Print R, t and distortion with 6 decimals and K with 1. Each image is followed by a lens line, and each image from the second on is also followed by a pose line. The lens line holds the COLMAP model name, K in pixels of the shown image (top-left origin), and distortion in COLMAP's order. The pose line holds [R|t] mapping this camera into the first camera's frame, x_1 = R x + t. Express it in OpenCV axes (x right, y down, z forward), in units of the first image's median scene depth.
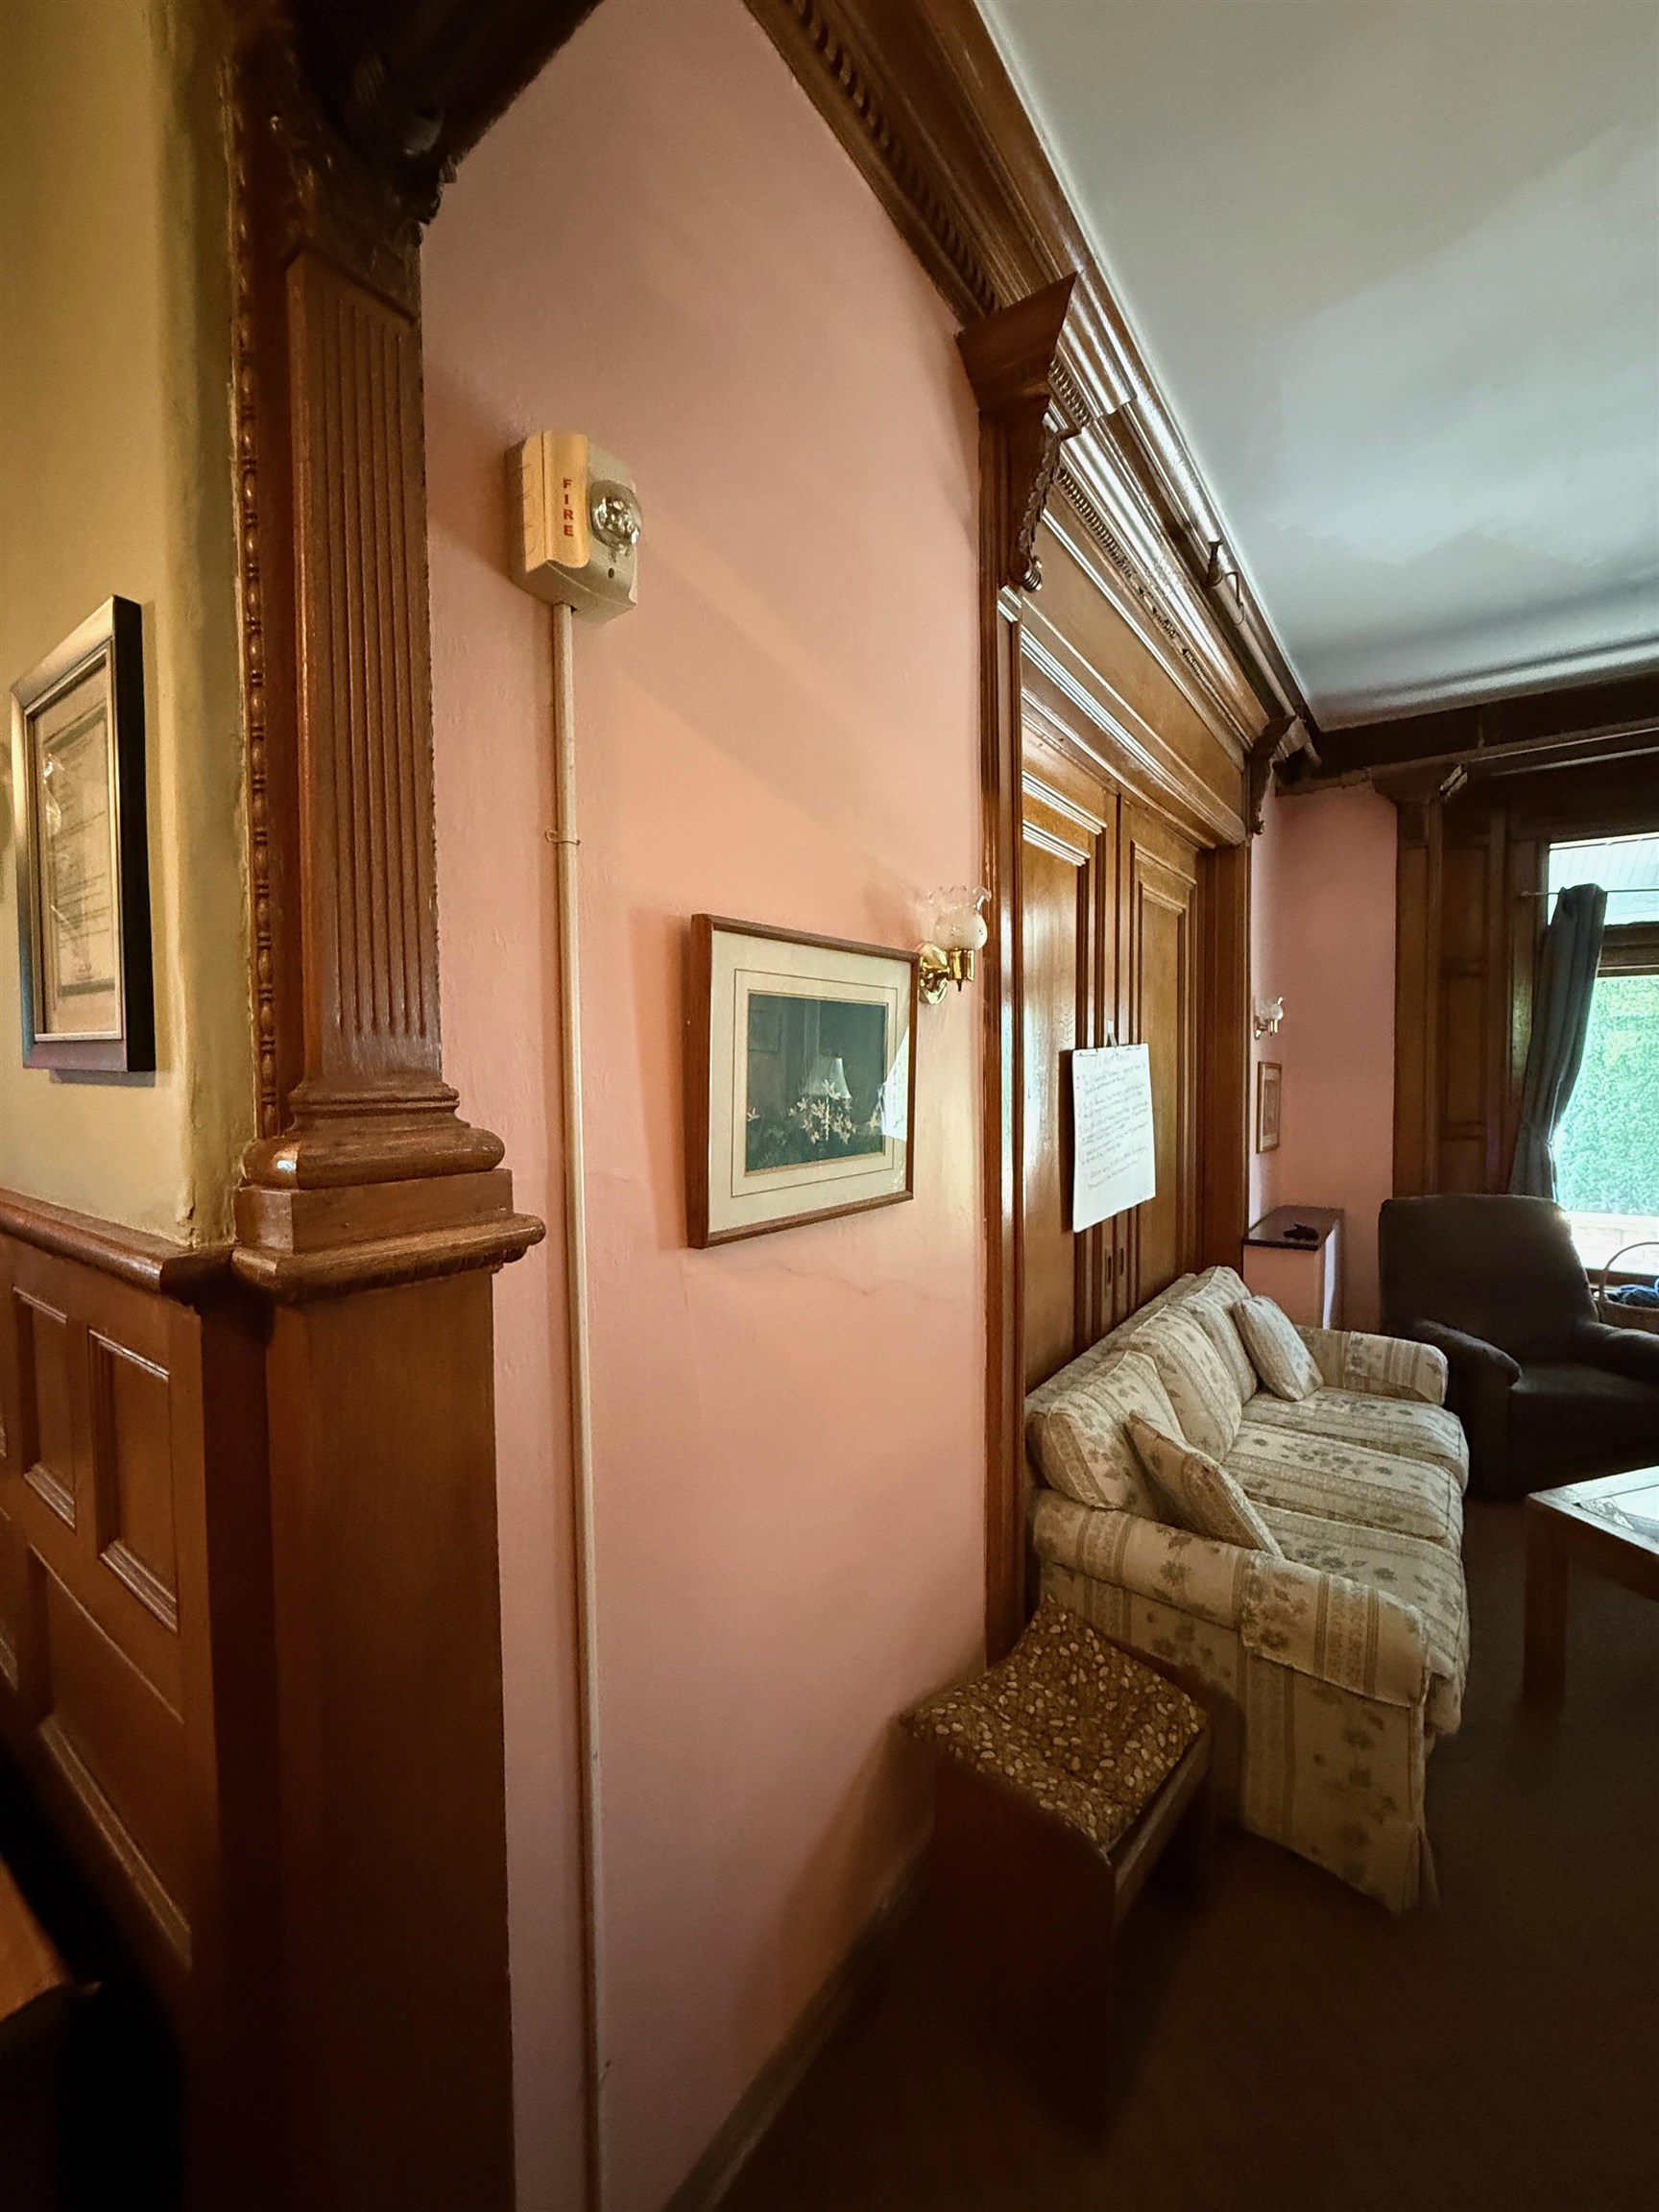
lens RADIAL K [[884.6, 0, 840.0], [0, 884.6, 1102.4], [0, 0, 1]] dist [-0.005181, 0.001666]
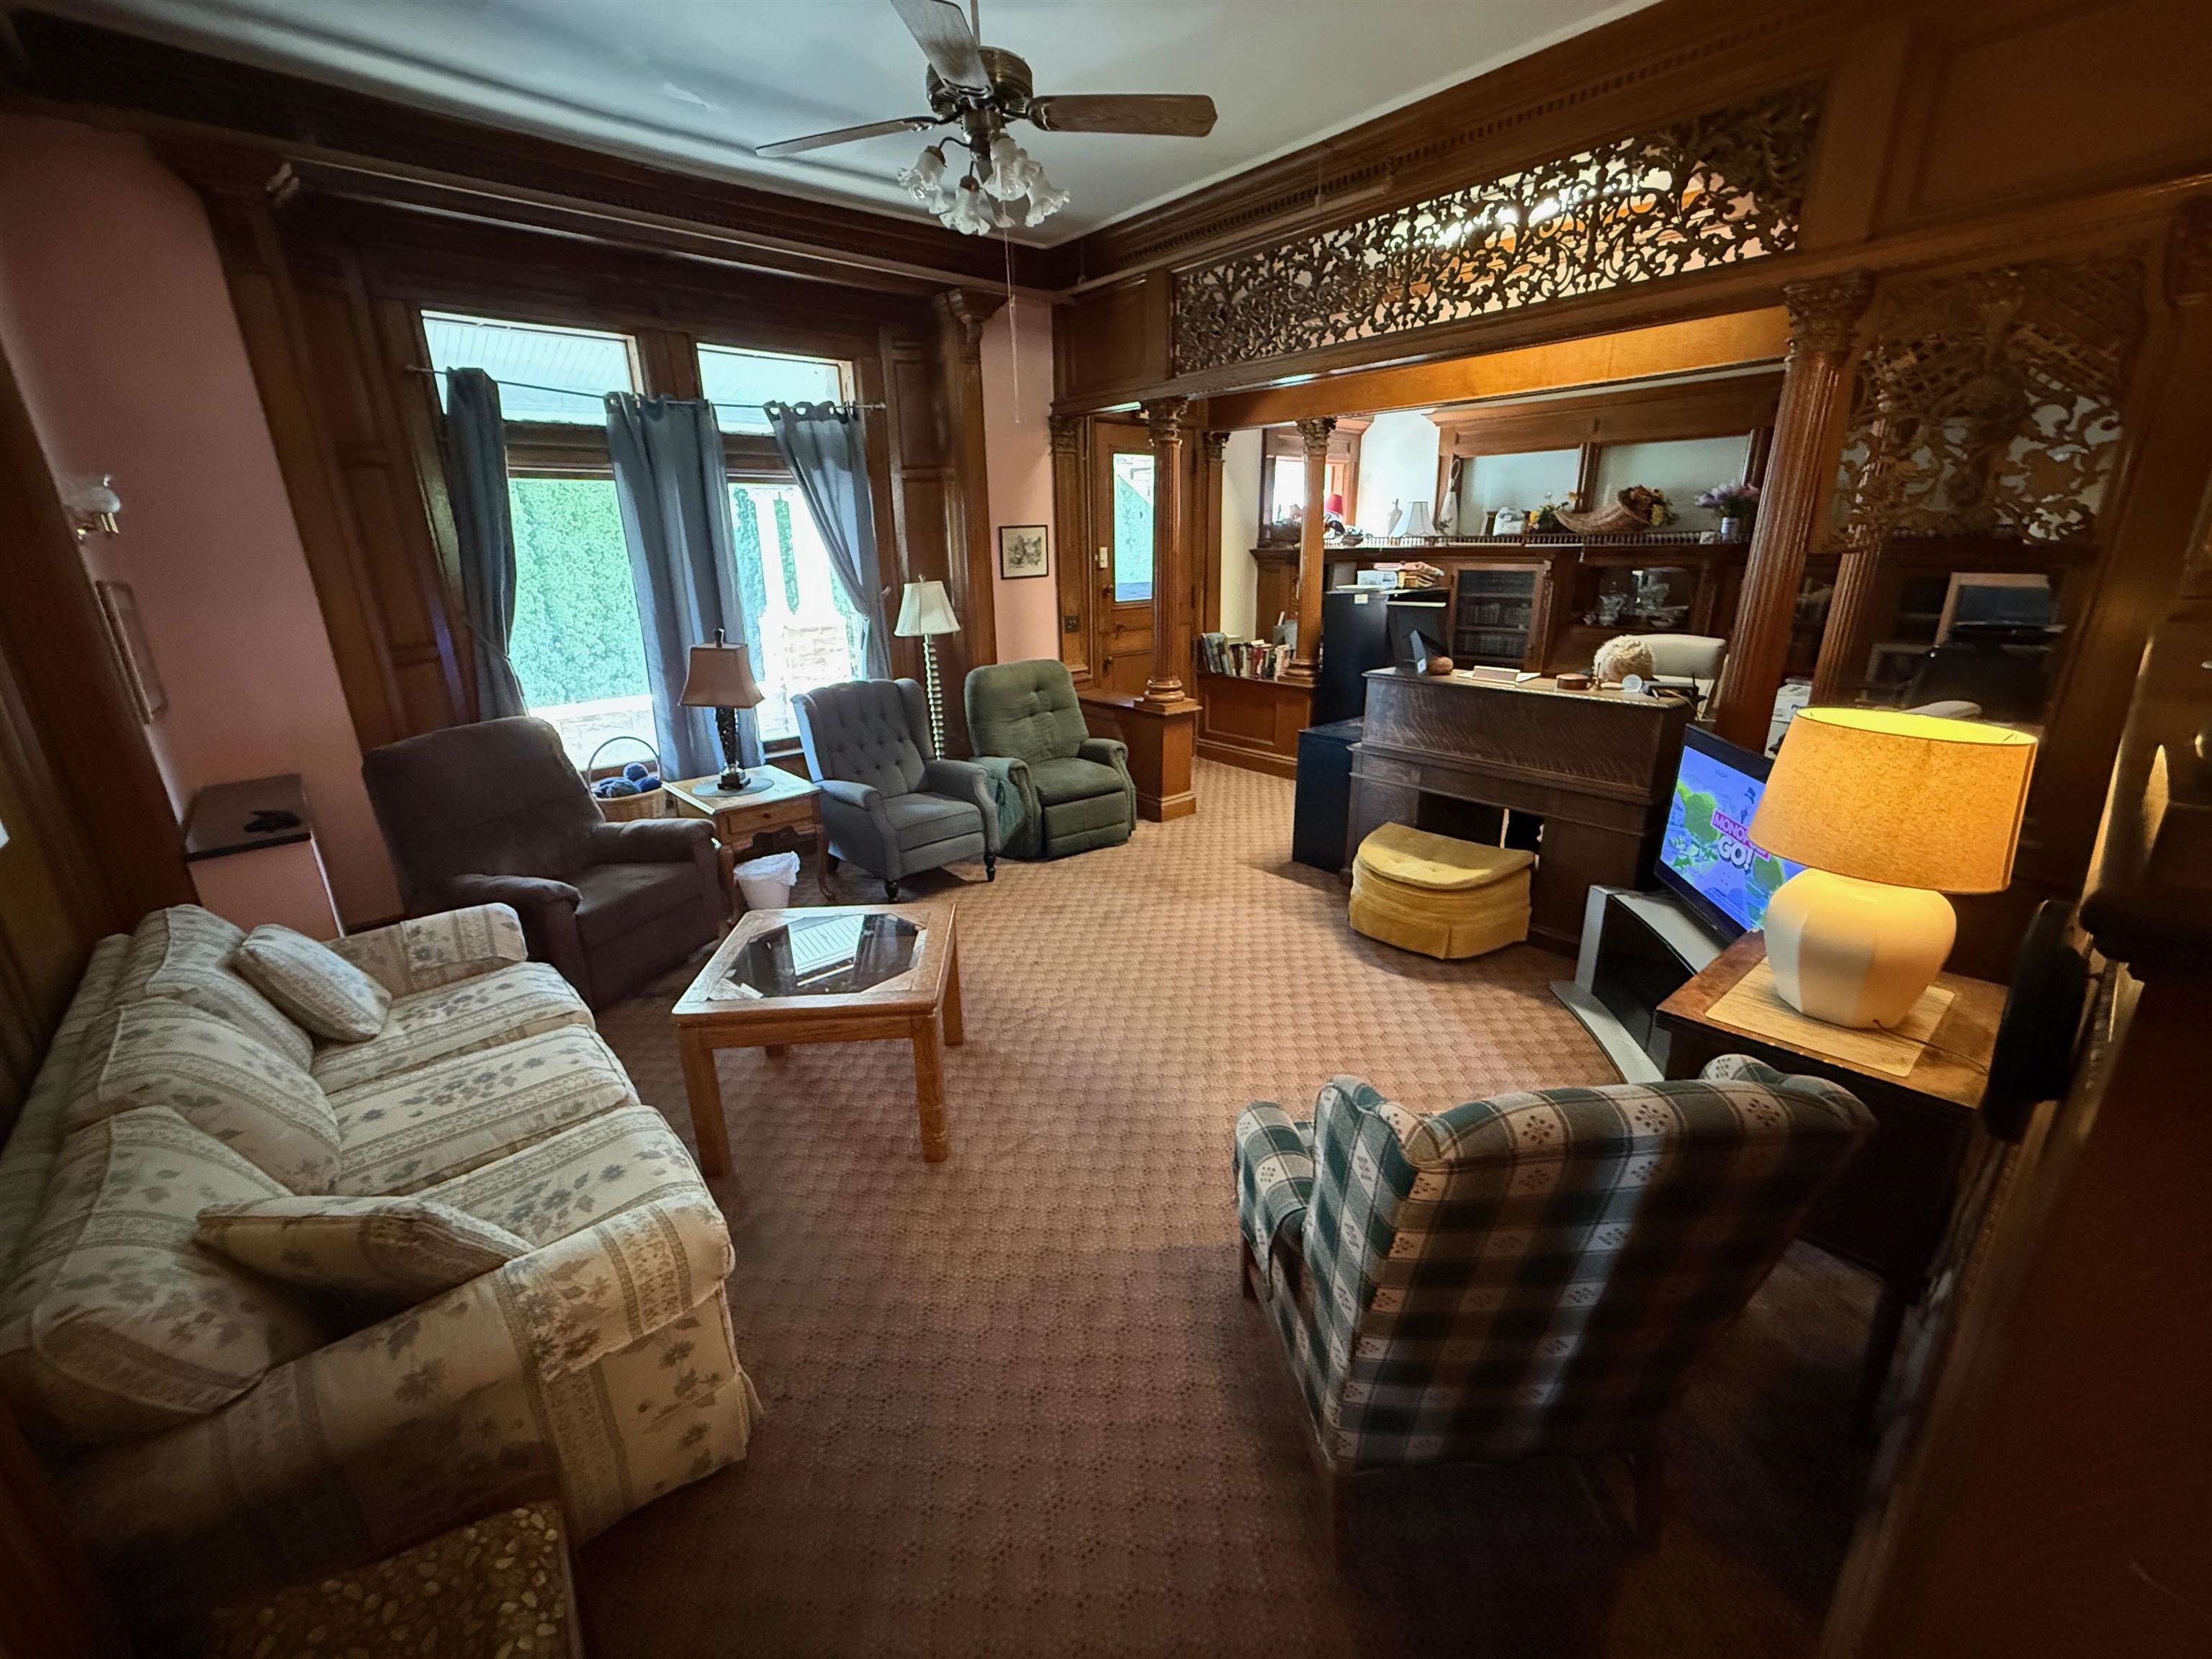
lens RADIAL K [[884.6, 0, 1083.1], [0, 884.6, 830.2], [0, 0, 1]] dist [-0.005181, 0.001666]
pose [[0.236471, -0.299524, 0.924320, -0.000381], [0.060879, 0.953998, 0.293566, -0.025694], [-0.969729, -0.013148, 0.243828, 0.209772]]
